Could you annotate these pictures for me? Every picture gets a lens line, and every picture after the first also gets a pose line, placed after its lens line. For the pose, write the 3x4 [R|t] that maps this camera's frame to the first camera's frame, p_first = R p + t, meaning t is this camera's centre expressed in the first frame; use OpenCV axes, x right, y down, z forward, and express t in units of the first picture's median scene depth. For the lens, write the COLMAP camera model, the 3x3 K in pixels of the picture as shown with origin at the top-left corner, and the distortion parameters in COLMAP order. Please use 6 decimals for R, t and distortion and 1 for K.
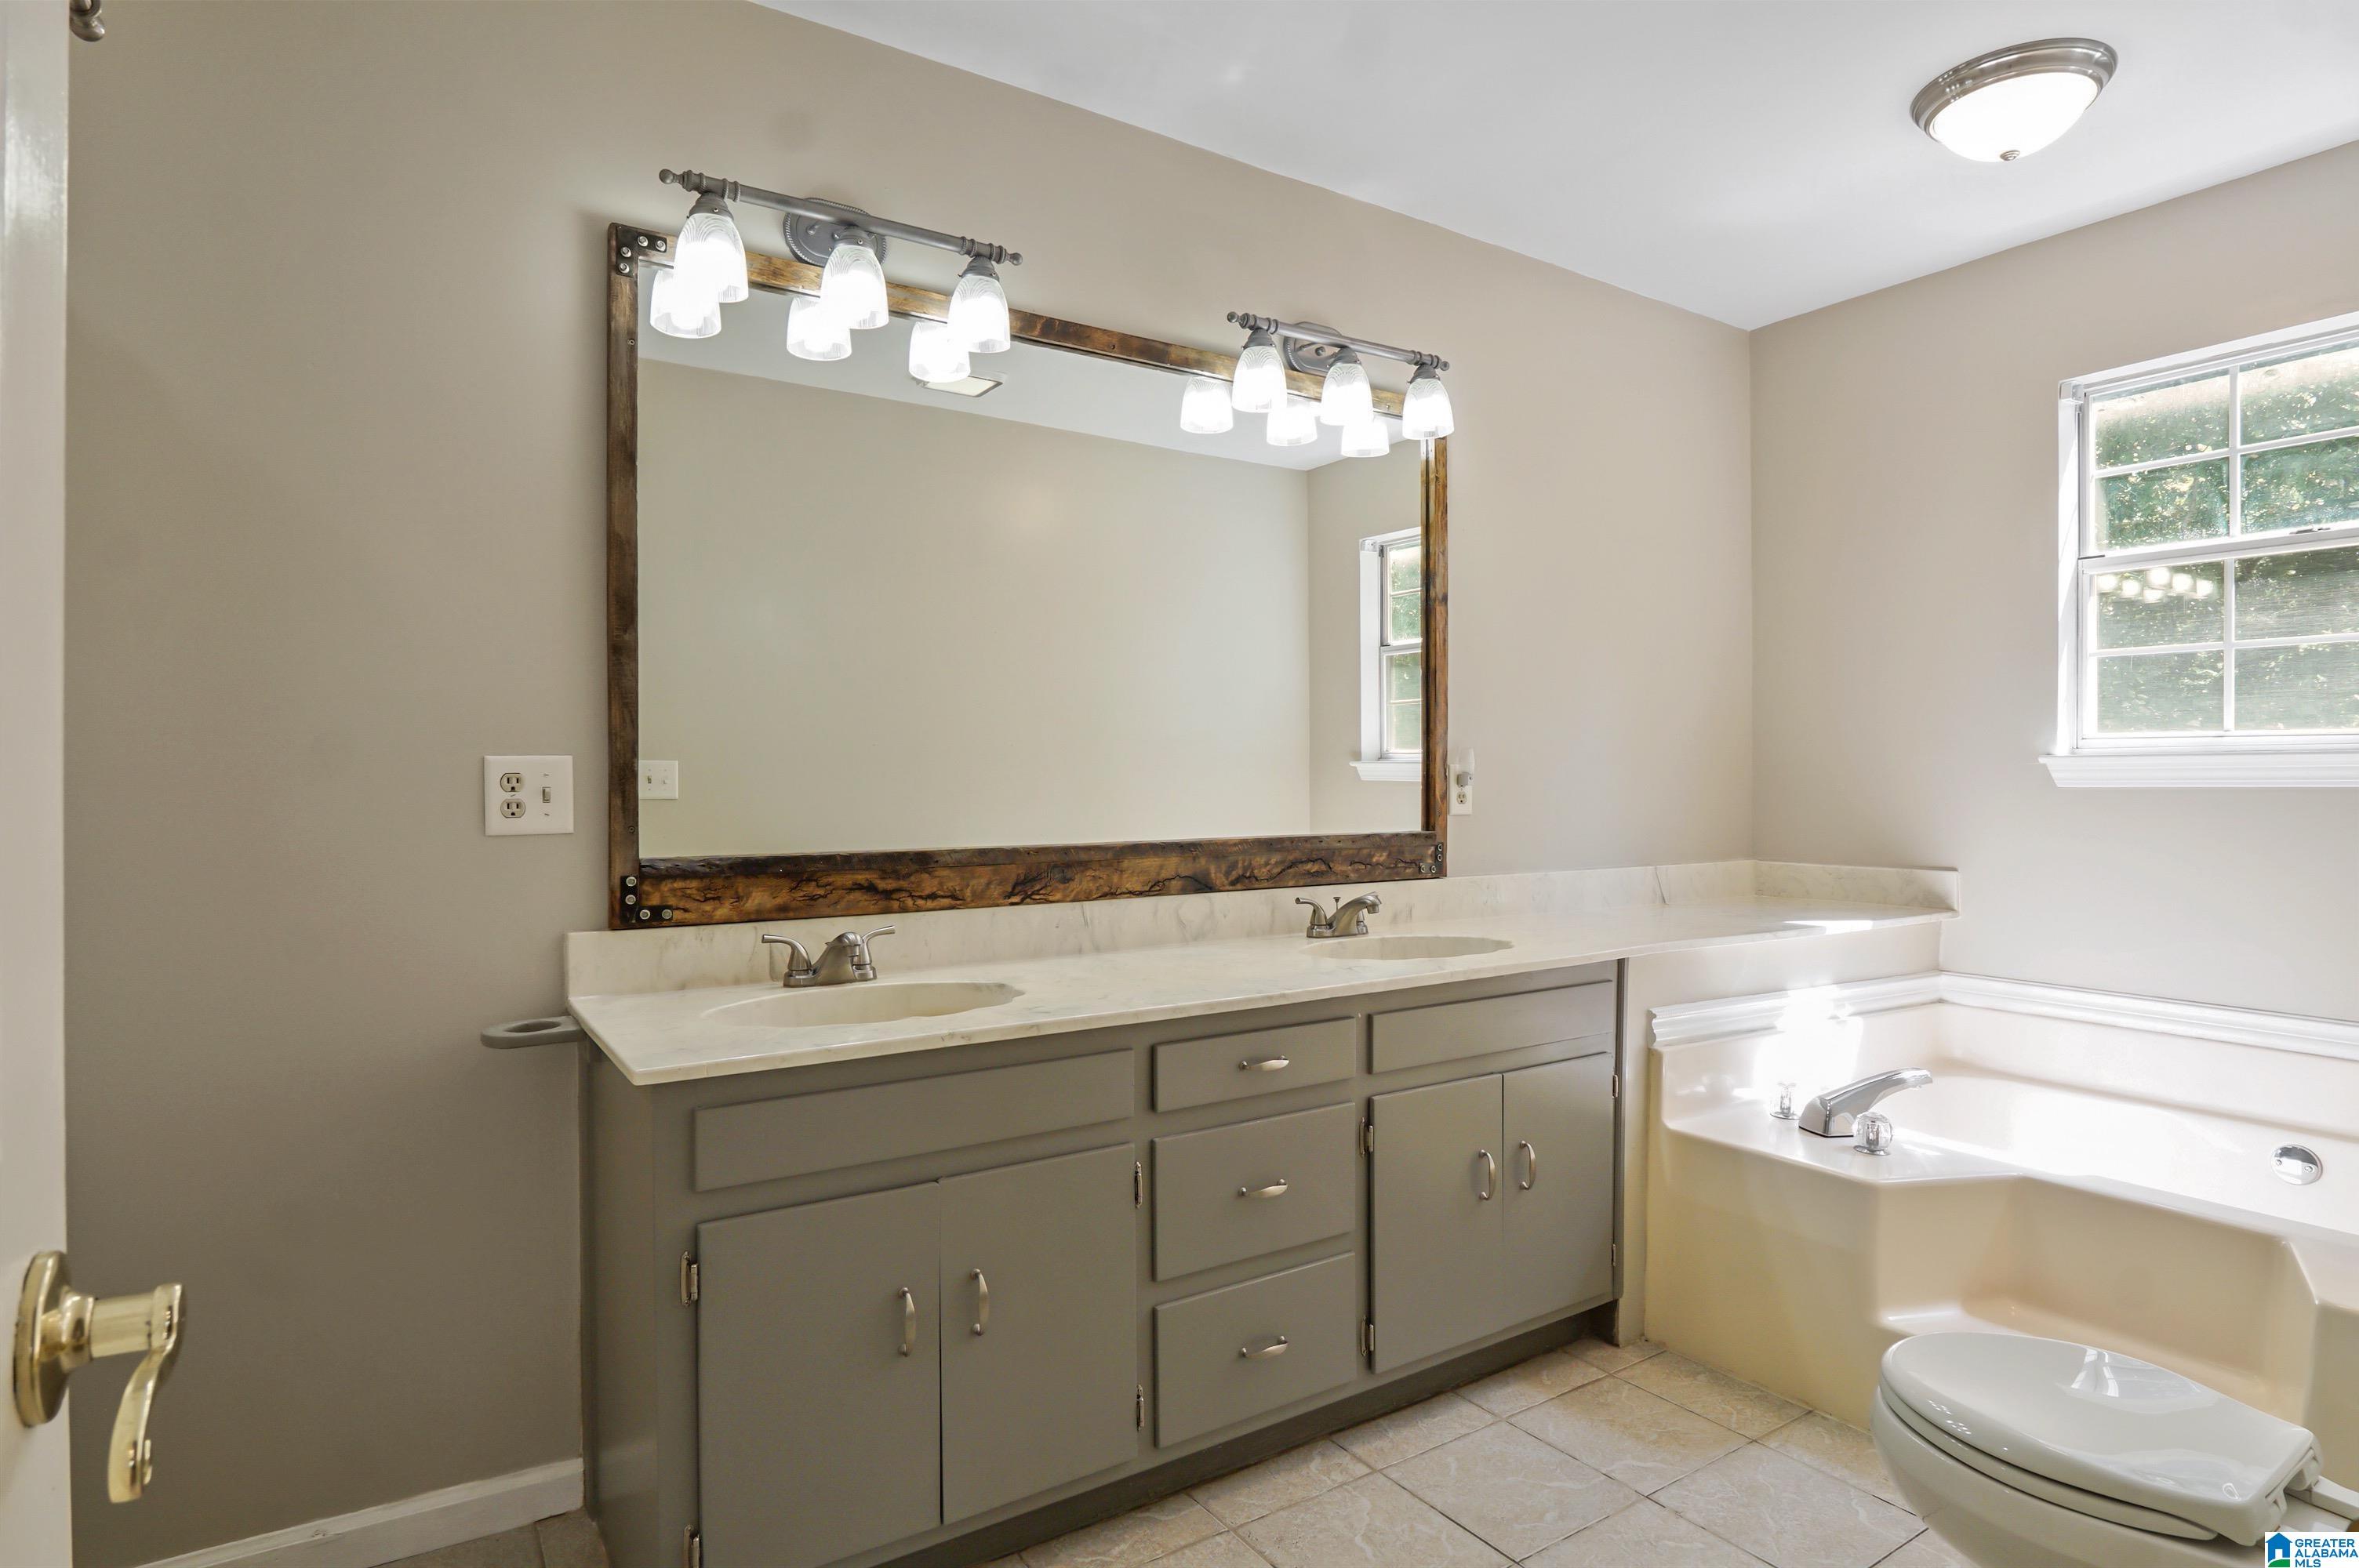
lens RADIAL K [[1262.5, 0, 1181.2], [0, 1262.5, 786.9], [0, 0, 1]] dist [-0.028454, 0.006833]
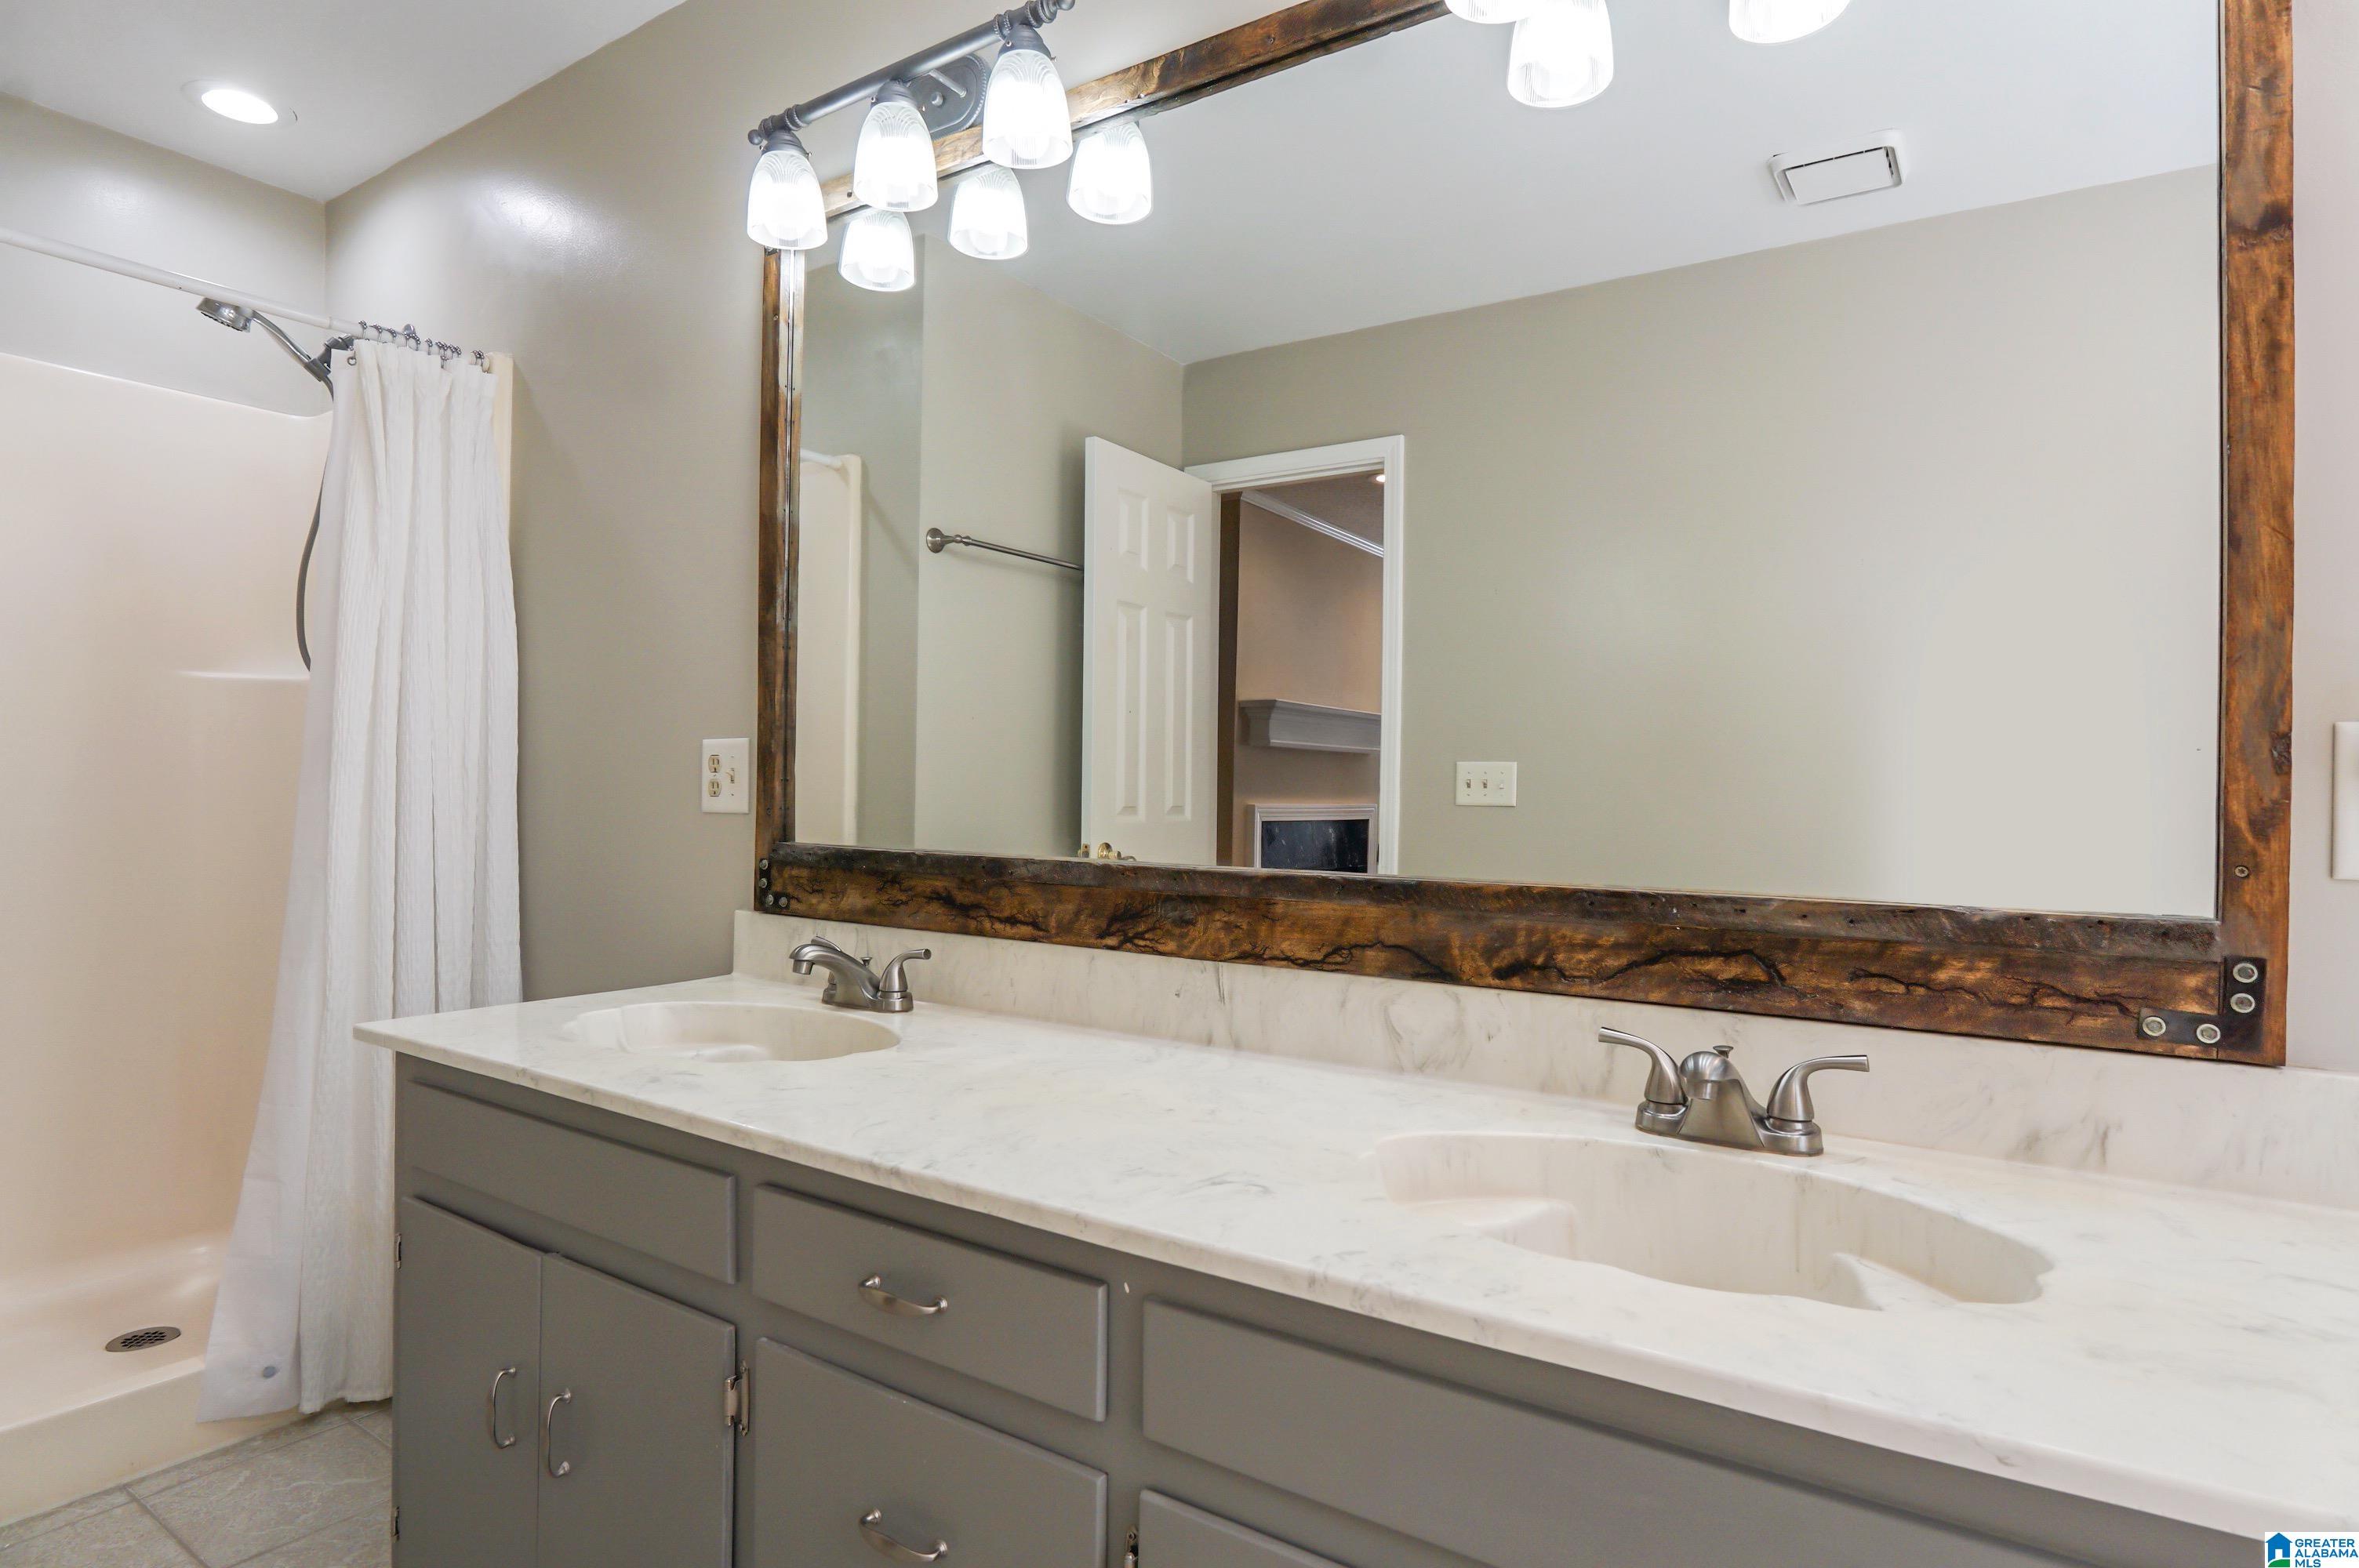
lens RADIAL K [[1262.5, 0, 1178.4], [0, 1262.5, 779.9], [0, 0, 1]] dist [-0.028454, 0.006833]
pose [[0.386338, 0.000073, -0.922357, 0.487355], [-0.023576, 0.999674, -0.009796, 0.009161], [0.922056, 0.025530, 0.386214, 0.753405]]
